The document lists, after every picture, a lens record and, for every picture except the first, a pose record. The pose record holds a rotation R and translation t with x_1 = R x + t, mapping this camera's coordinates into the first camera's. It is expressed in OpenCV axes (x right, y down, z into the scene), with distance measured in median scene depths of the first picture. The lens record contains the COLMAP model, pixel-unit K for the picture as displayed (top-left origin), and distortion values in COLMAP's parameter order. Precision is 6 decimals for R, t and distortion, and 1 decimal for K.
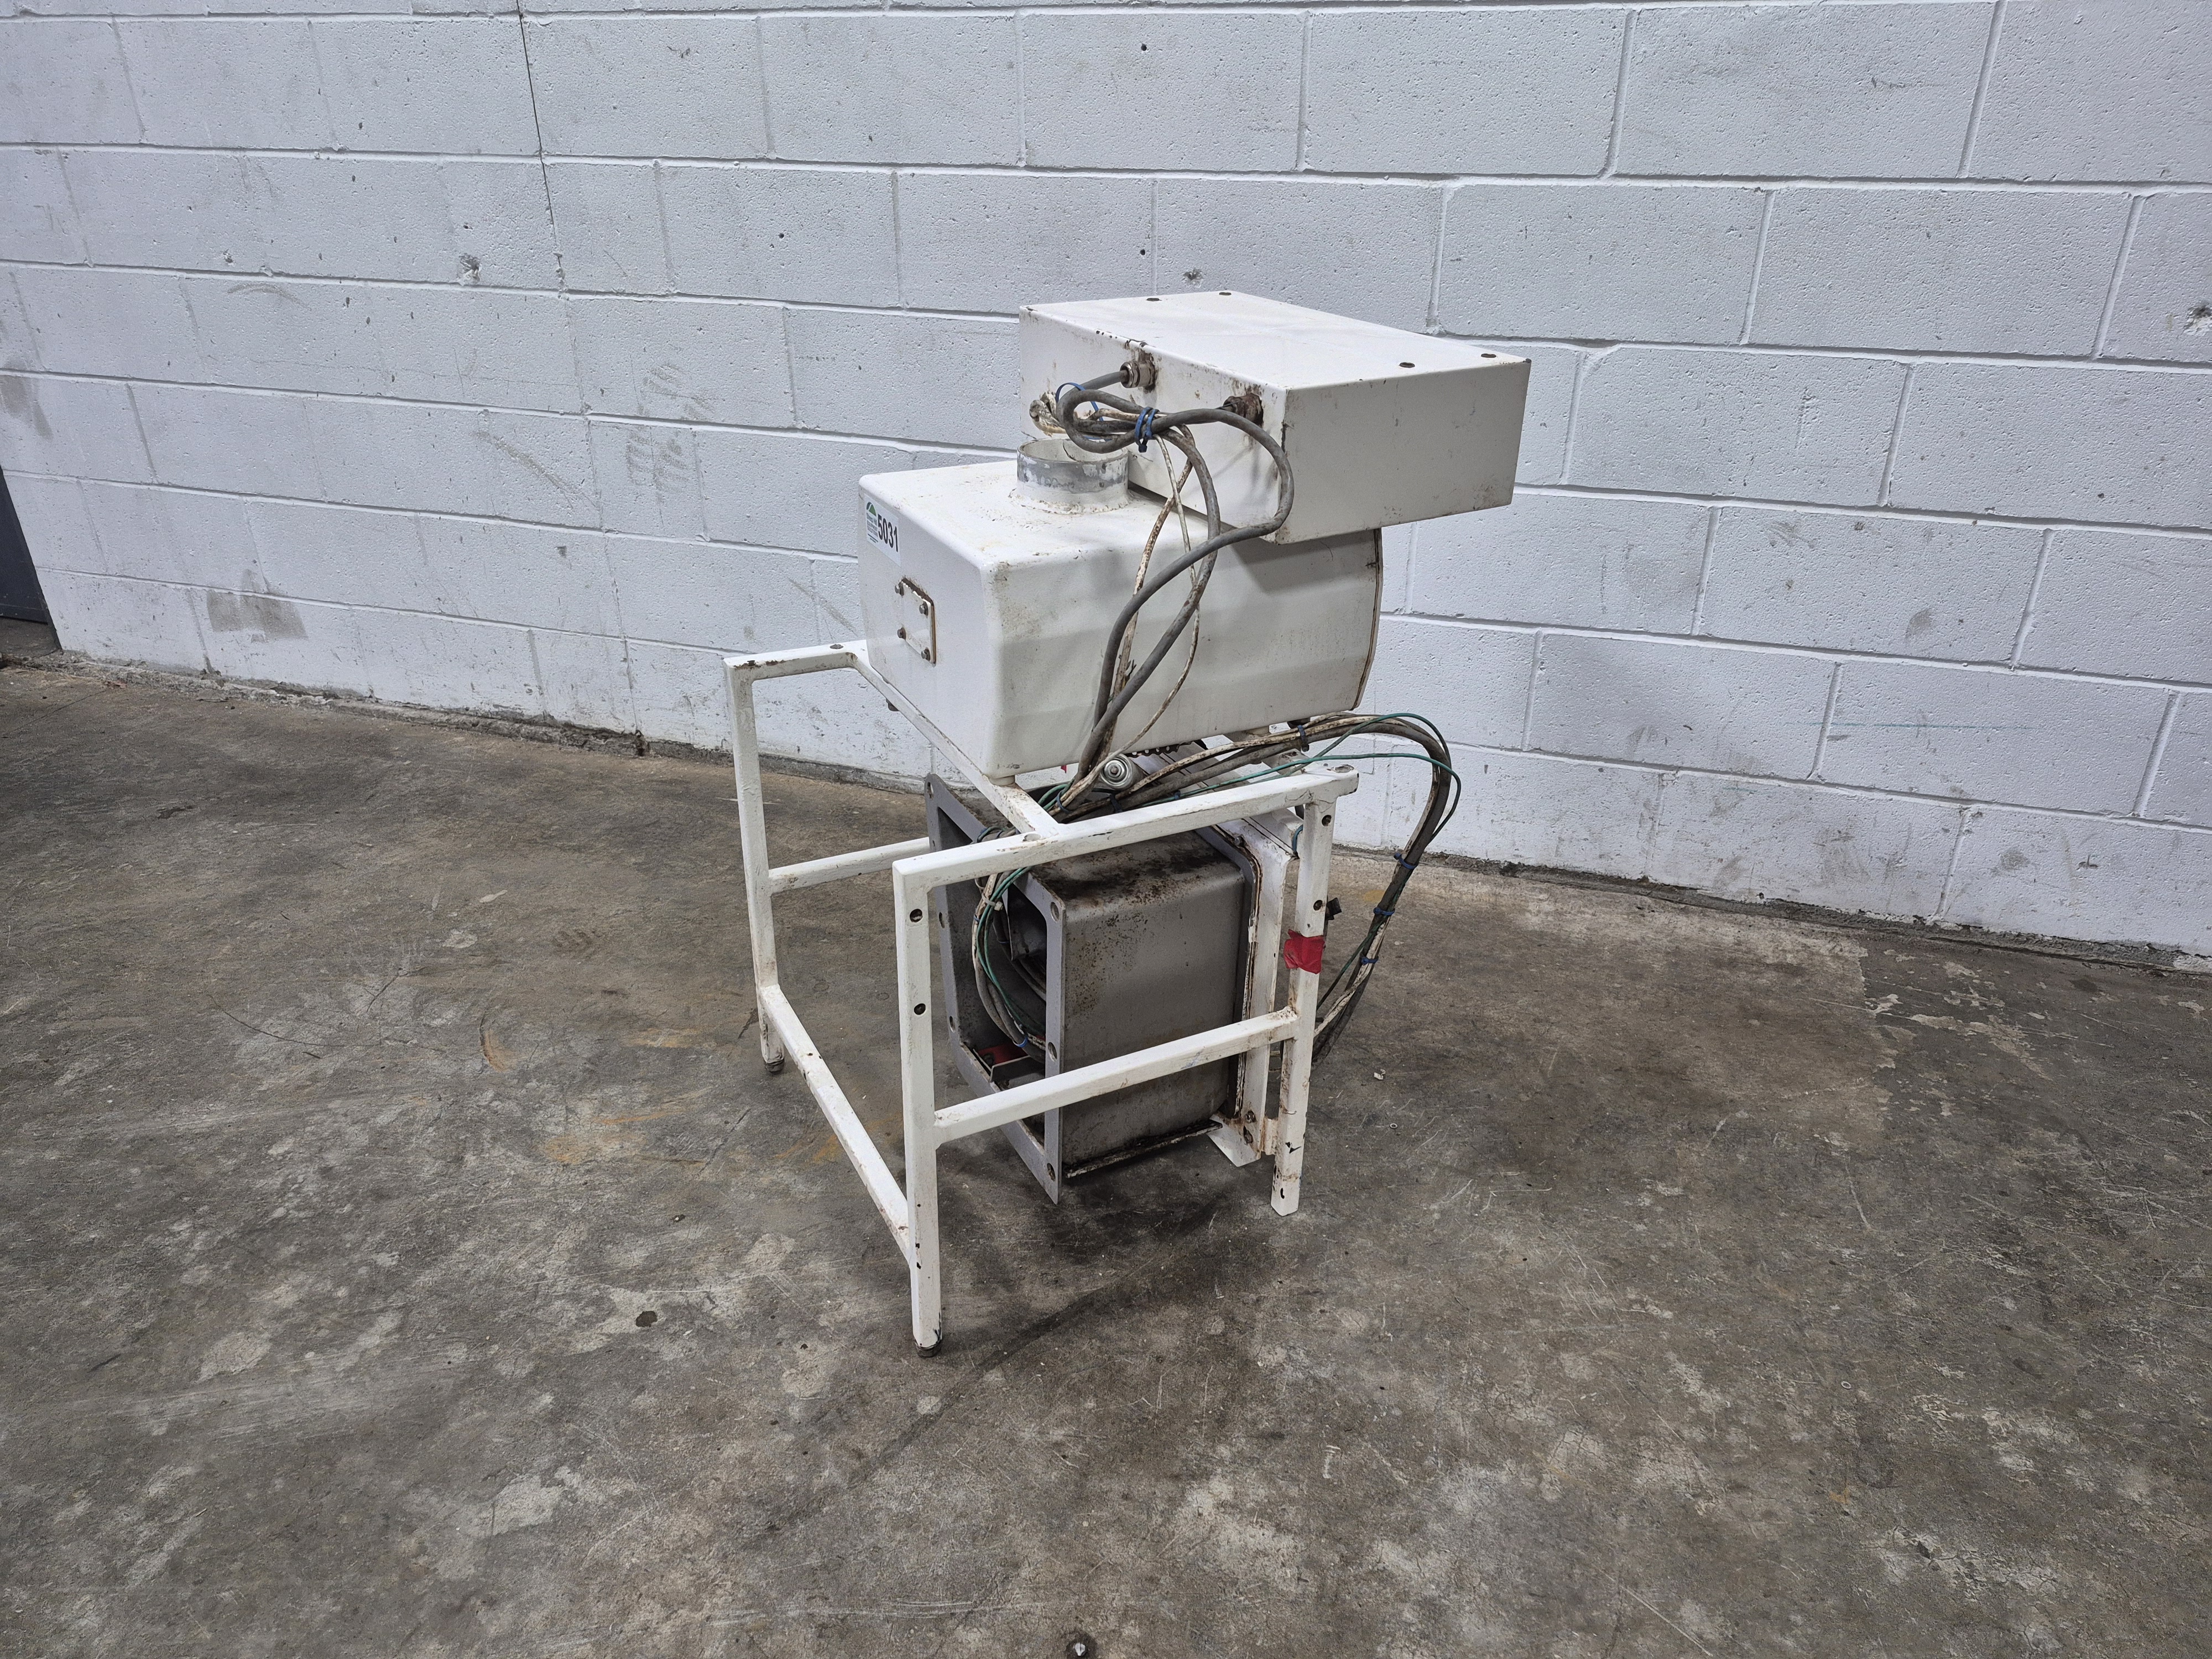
lens RADIAL K [[1539.8, 0, 1106.5], [0, 1539.8, 821.8], [0, 0, 1]] dist [0.113357, -0.158862]
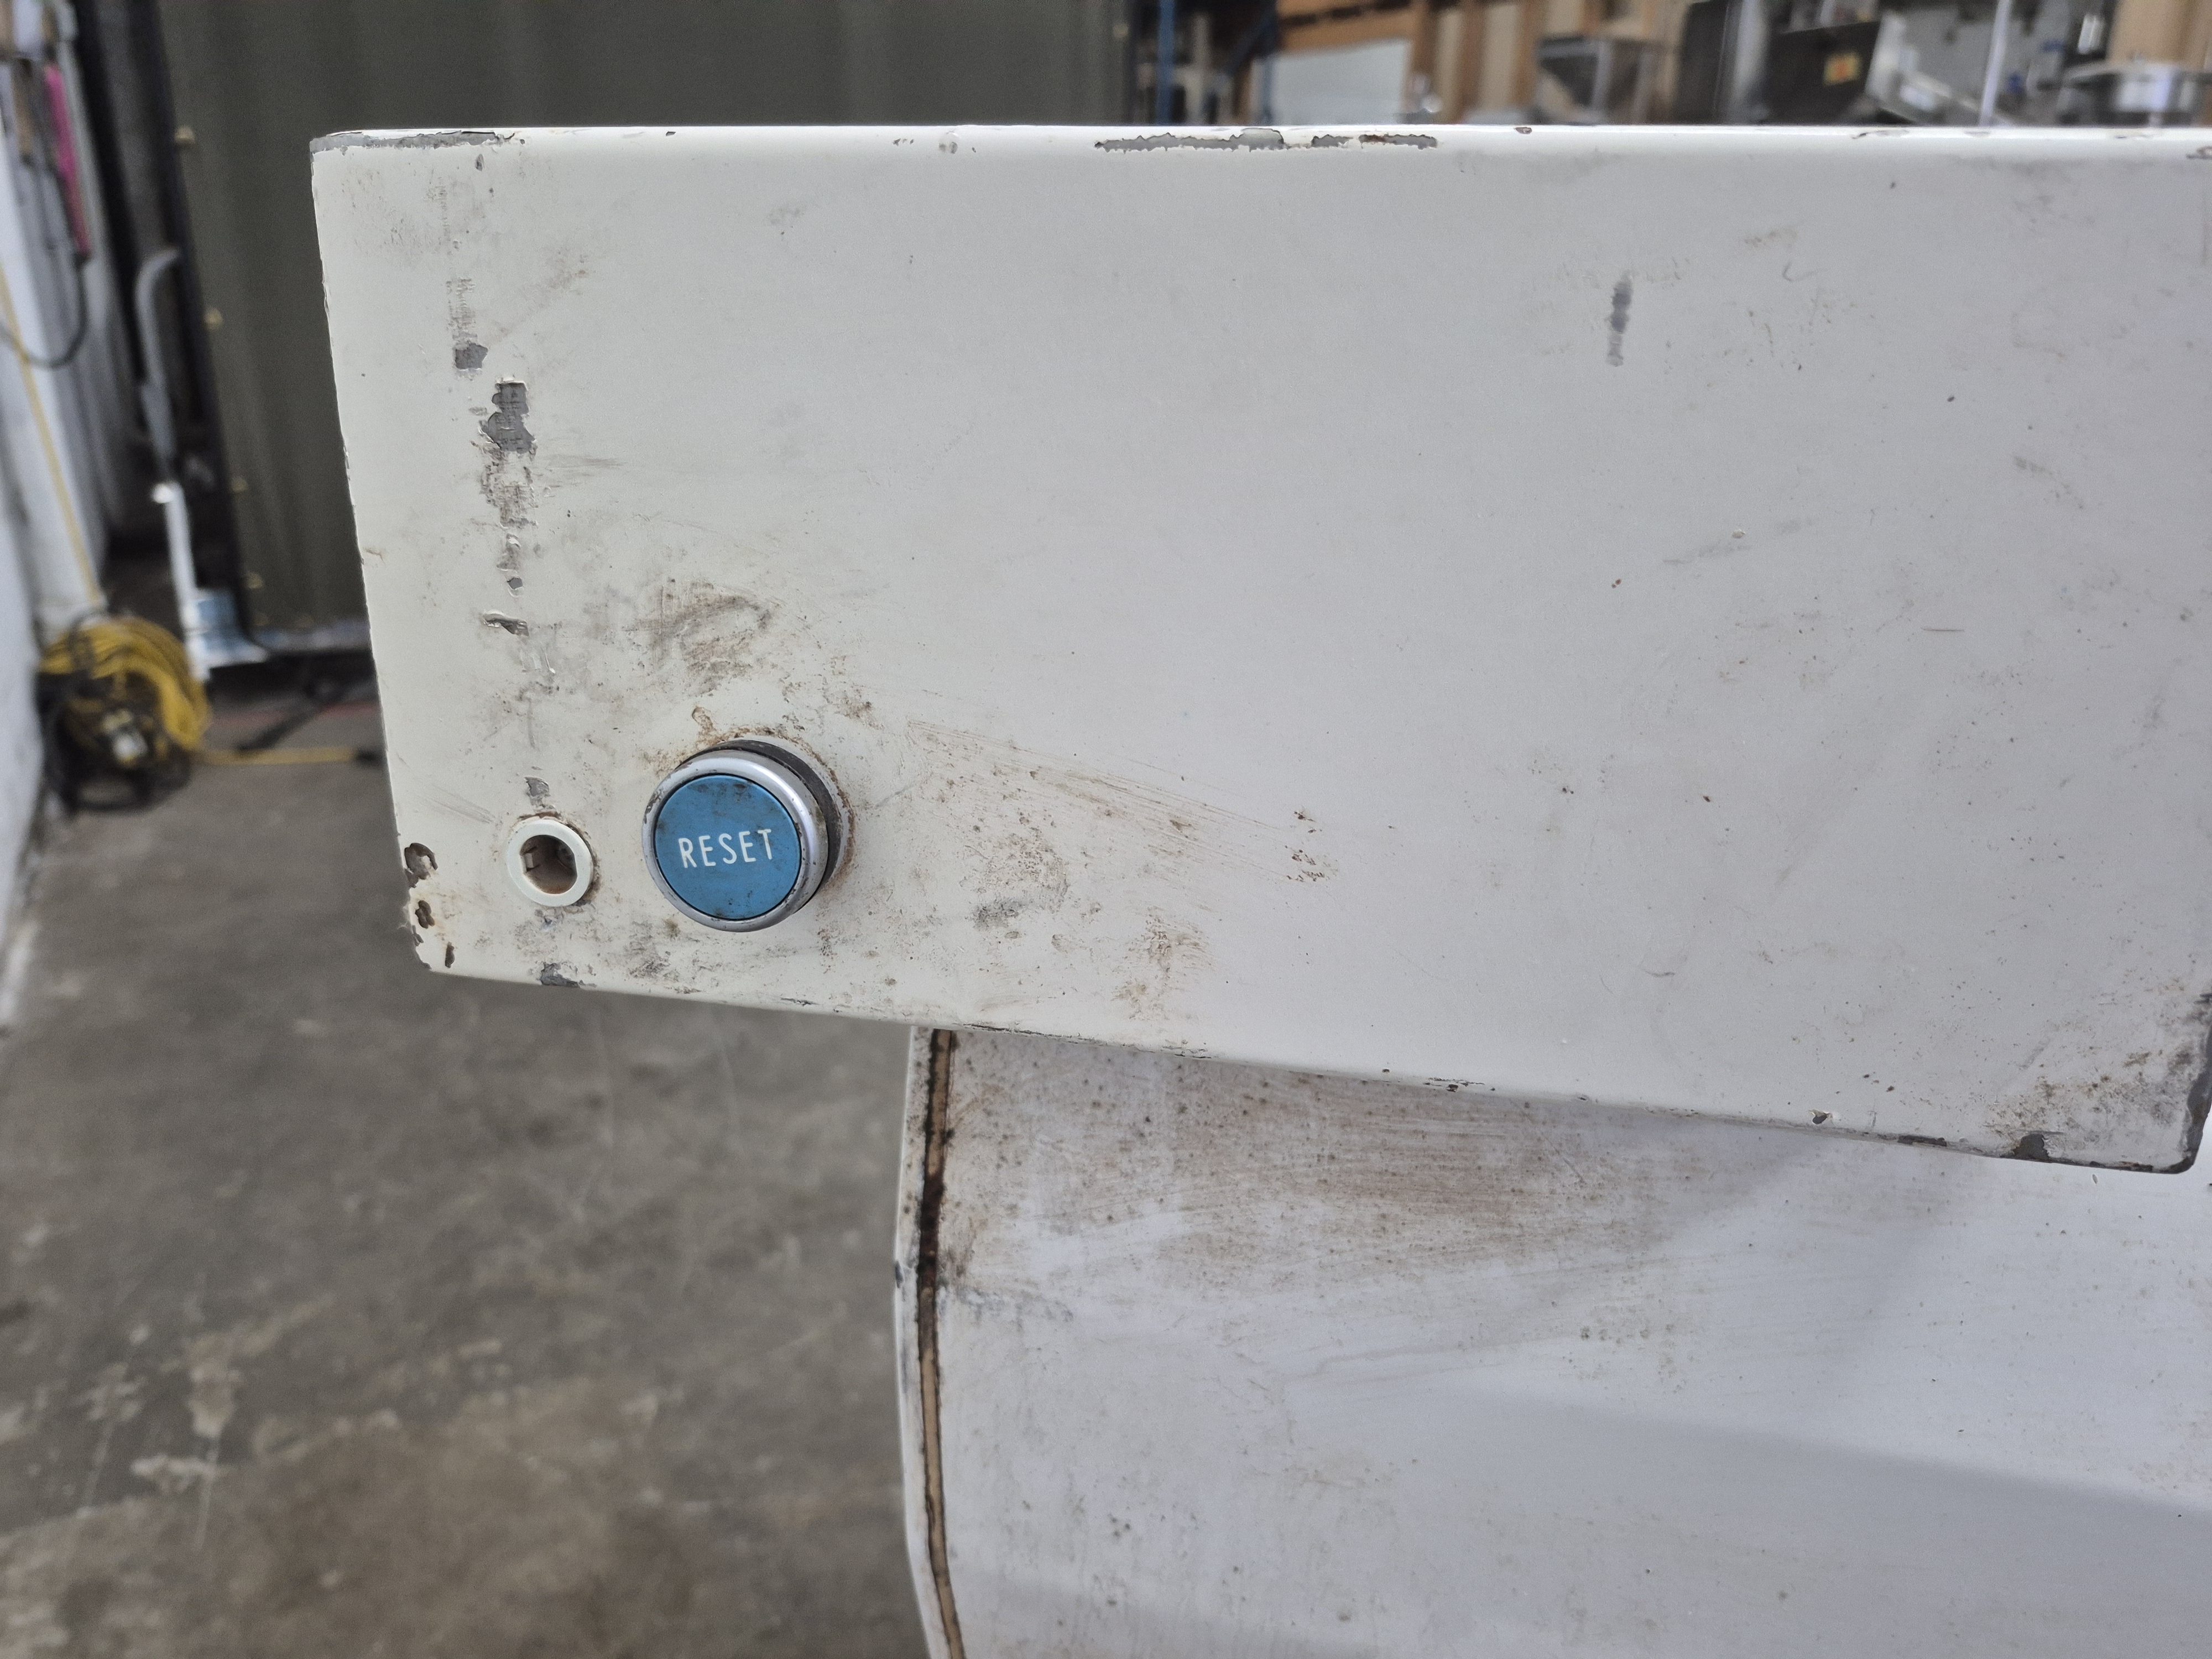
lens RADIAL K [[1568.4, 0, 1105.6], [0, 1568.4, 774.5], [0, 0, 1]] dist [0.065014, -0.109569]
pose [[-0.735188, -0.230243, 0.637563, -0.052109], [0.281846, 0.751566, 0.596416, -0.313632], [-0.616491, 0.618173, -0.487649, 0.912452]]
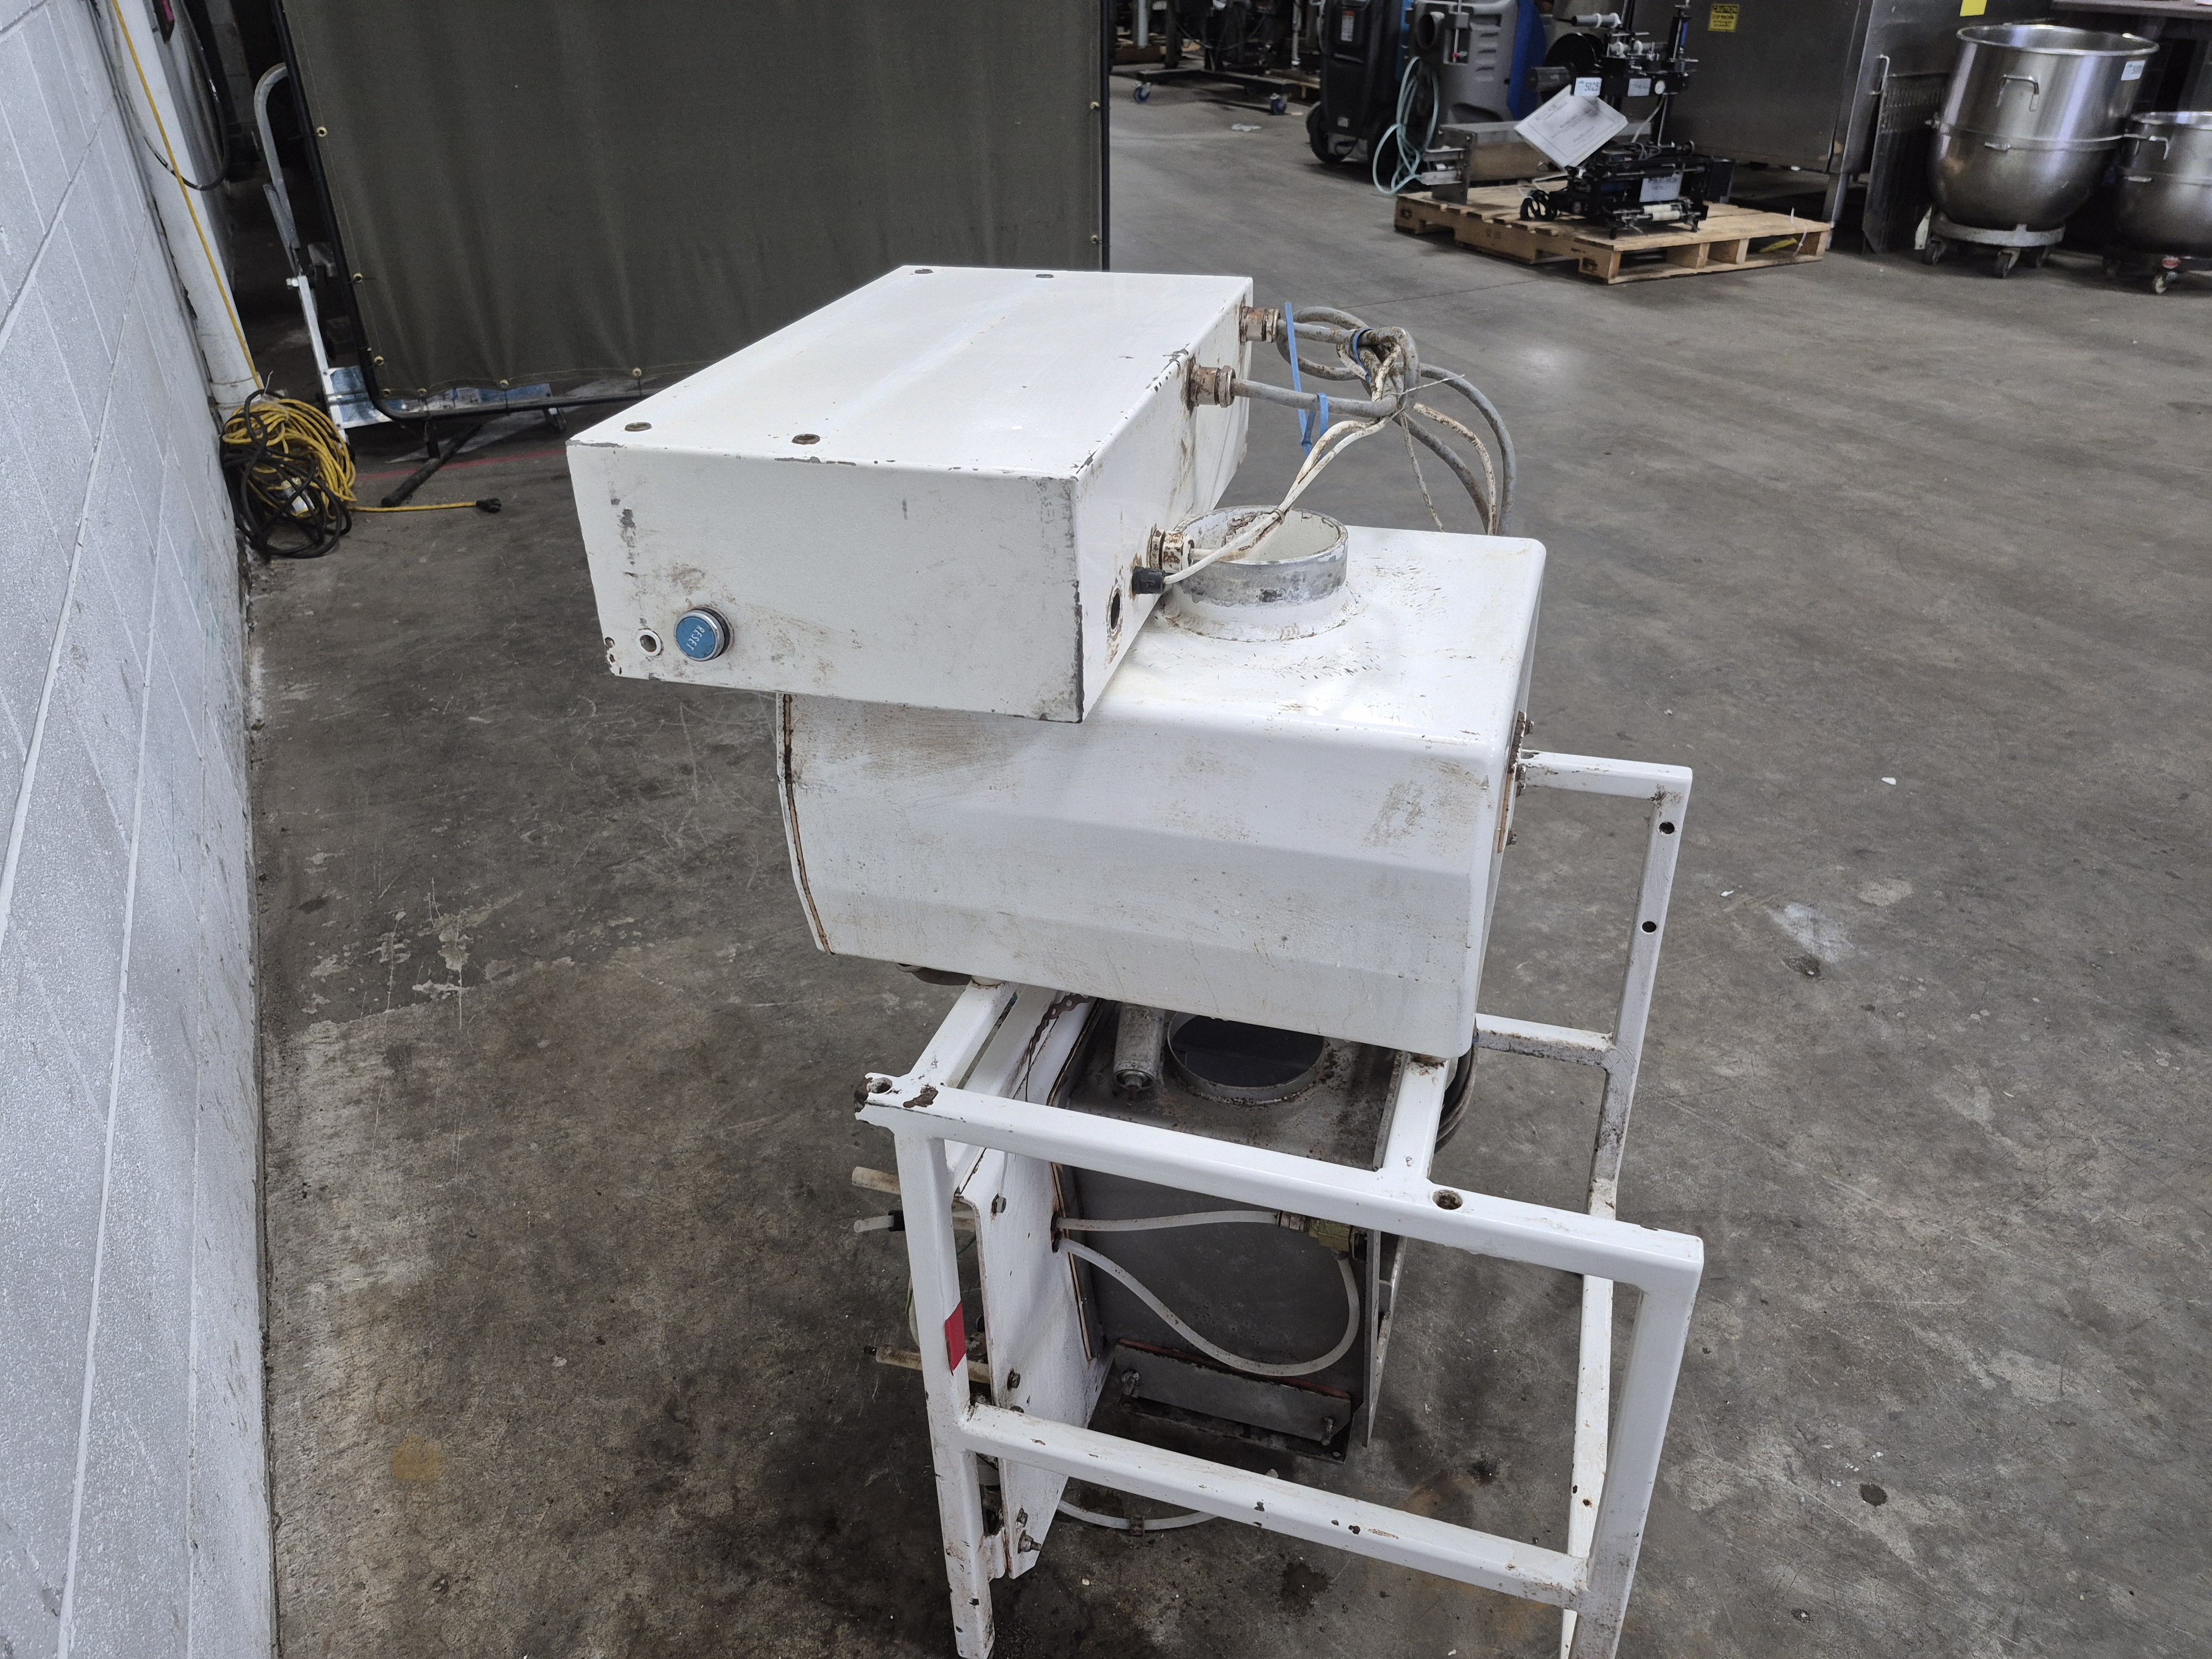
lens RADIAL K [[1571.8, 0, 1106.1], [0, 1571.8, 783.5], [0, 0, 1]] dist [0.049023, -0.052737]
pose [[-0.706722, -0.342399, 0.619118, -0.306542], [0.325257, 0.619888, 0.714105, -0.487487], [-0.628293, 0.706046, -0.326721, 0.971361]]
